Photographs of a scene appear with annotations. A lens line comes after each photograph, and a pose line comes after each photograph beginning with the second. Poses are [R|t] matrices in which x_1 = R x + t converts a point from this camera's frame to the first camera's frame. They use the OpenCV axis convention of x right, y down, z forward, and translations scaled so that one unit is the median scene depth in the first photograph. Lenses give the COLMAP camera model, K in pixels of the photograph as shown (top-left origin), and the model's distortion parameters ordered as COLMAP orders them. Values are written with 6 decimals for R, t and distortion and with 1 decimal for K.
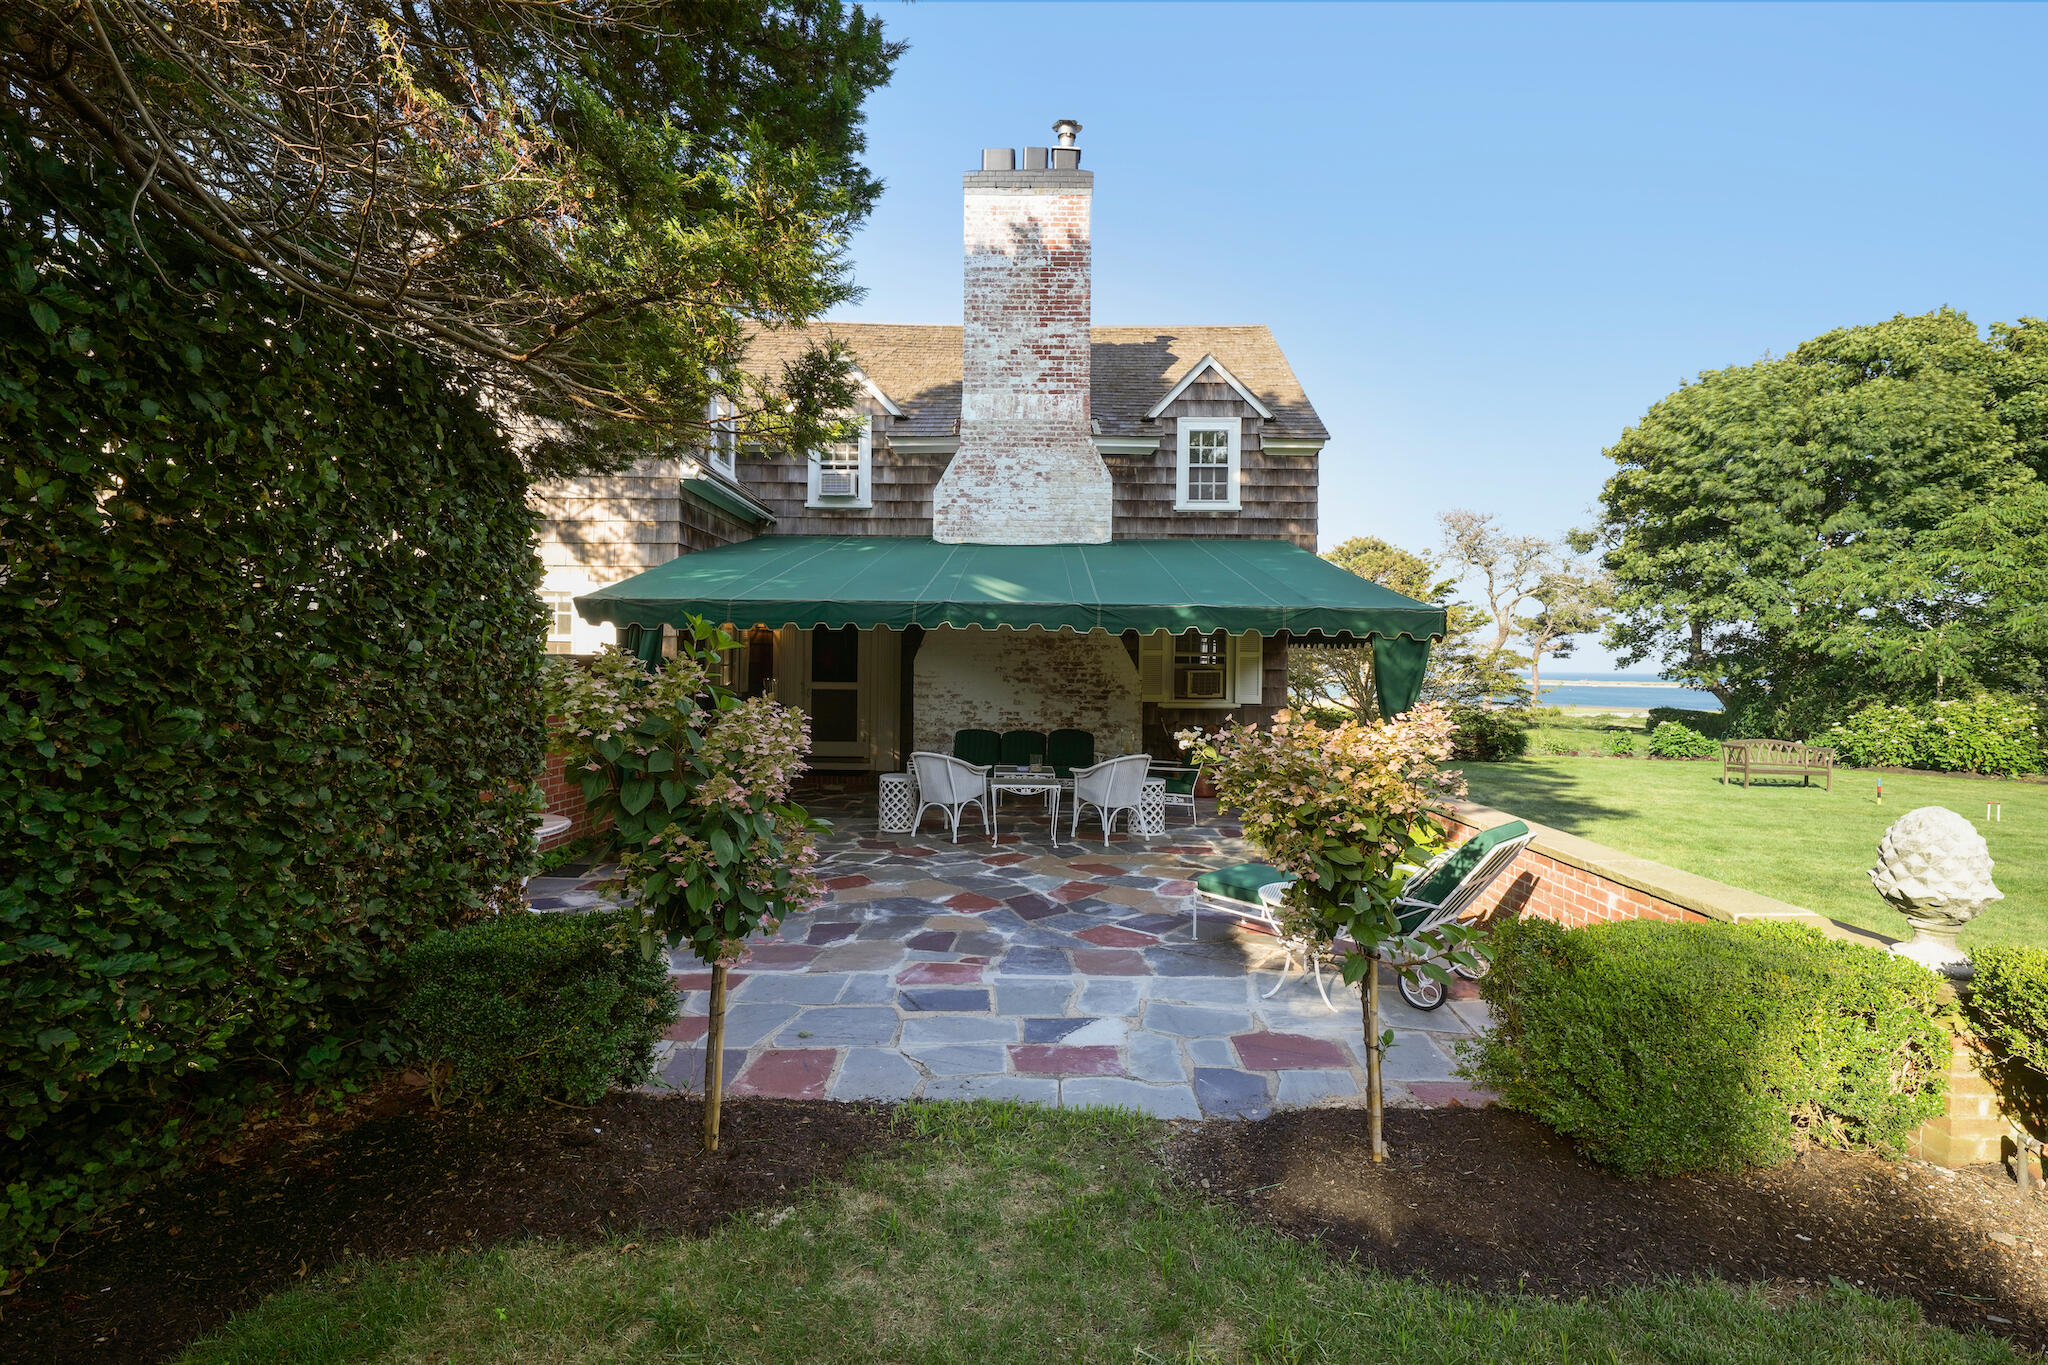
lens RADIAL K [[908.0, 0, 1030.7], [0, 908.0, 681.1], [0, 0, 1]] dist [-0.003301, -0.000121]
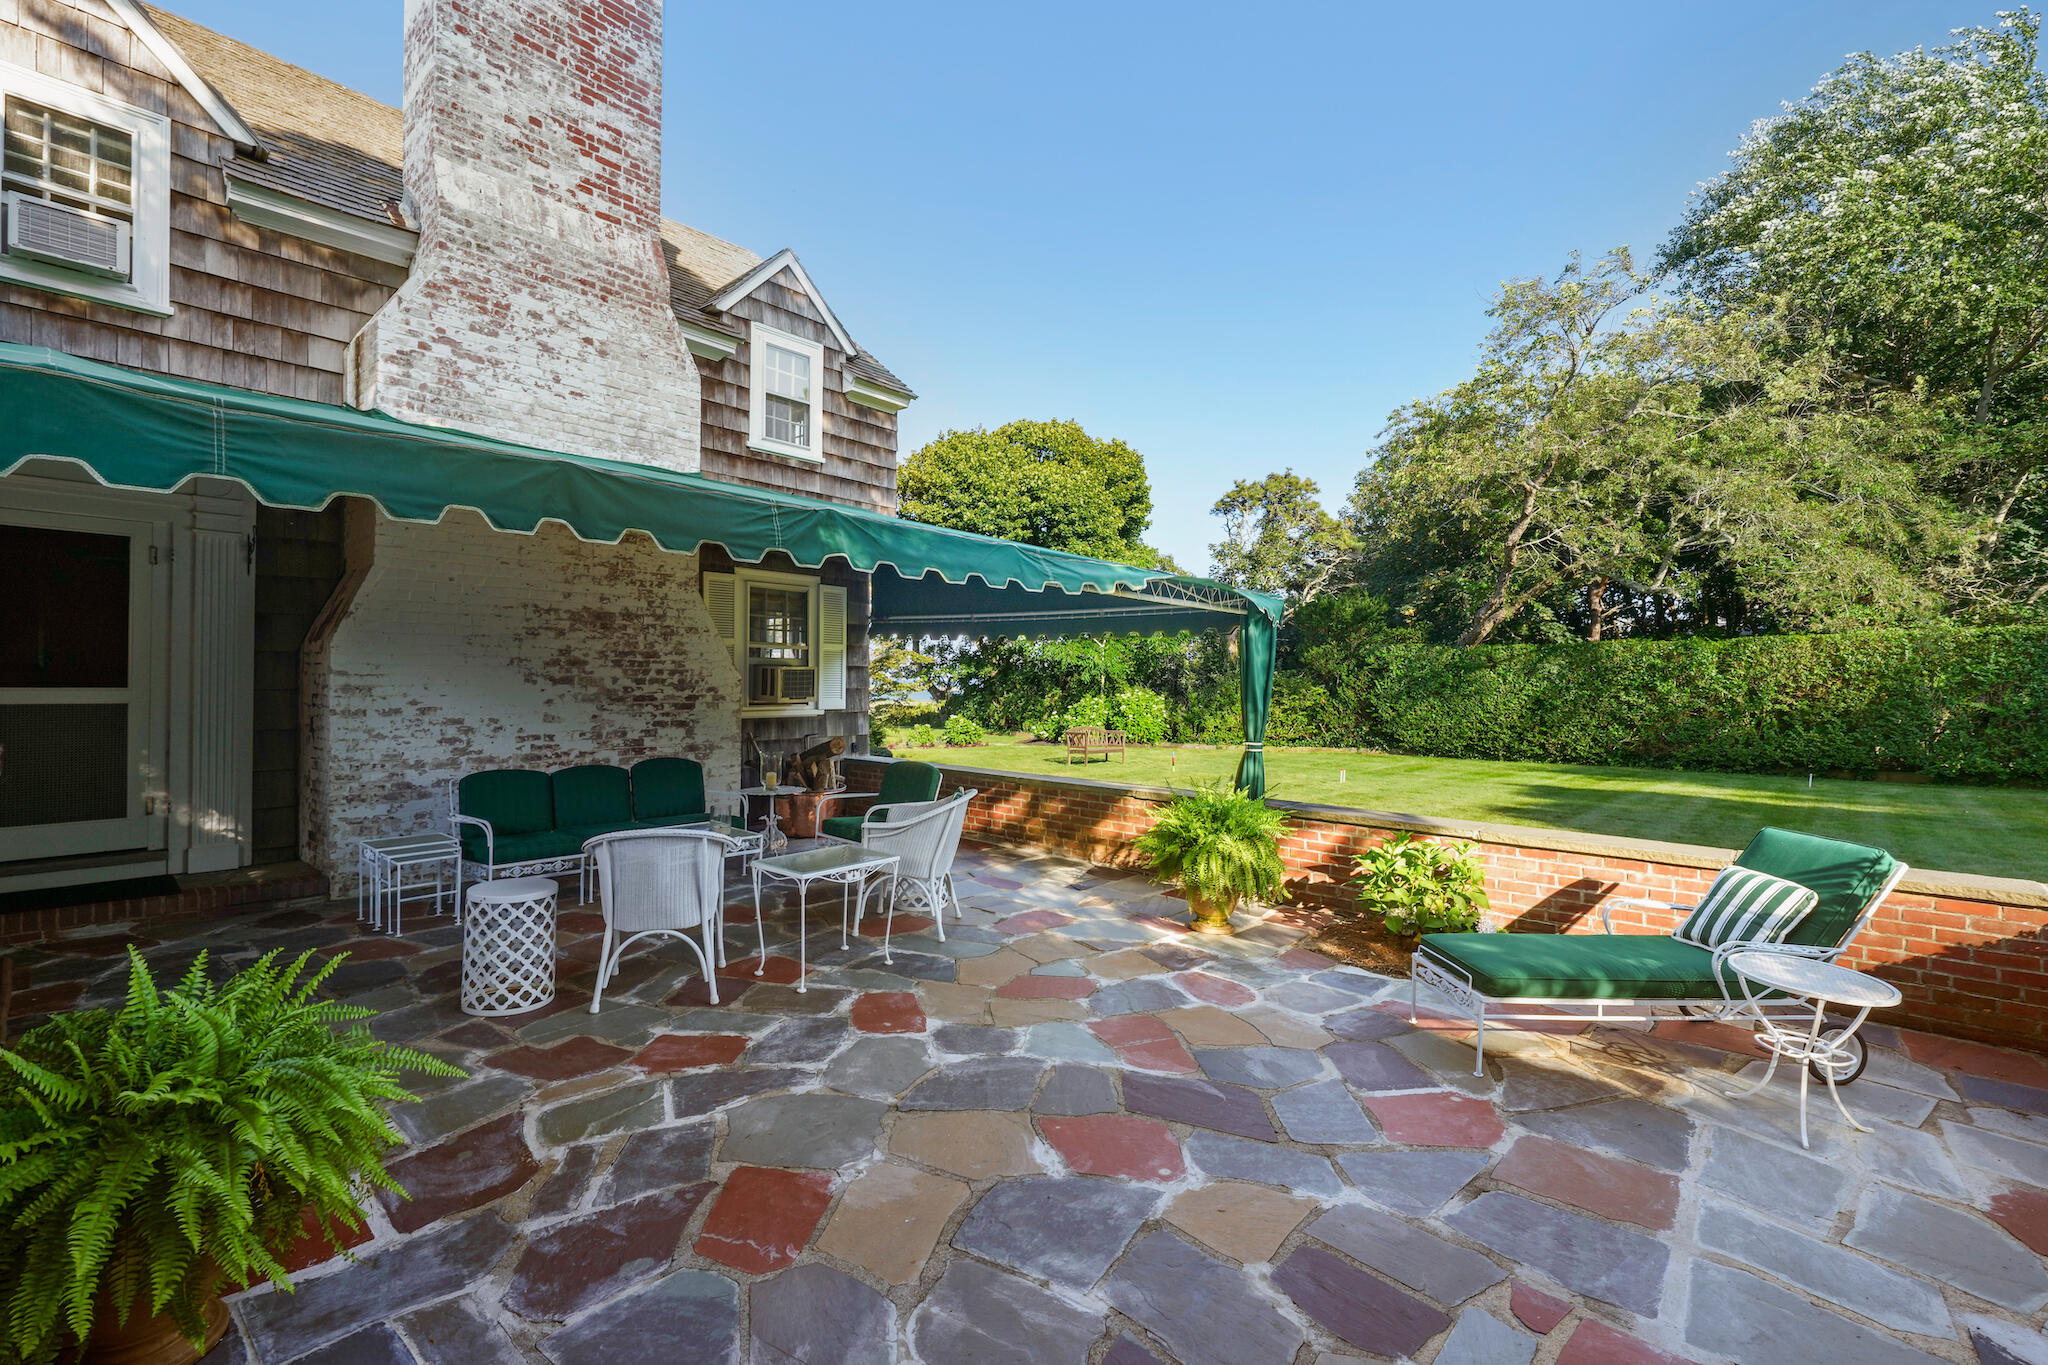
lens RADIAL K [[877.7, 0, 1023.8], [0, 877.7, 676.8], [0, 0, 1]] dist [0.002517, -0.000075]
pose [[0.664824, -0.002495, 0.746996, -0.225597], [0.008569, 0.999954, -0.004285, 0.001490], [-0.746951, 0.009250, 0.664815, 0.375221]]
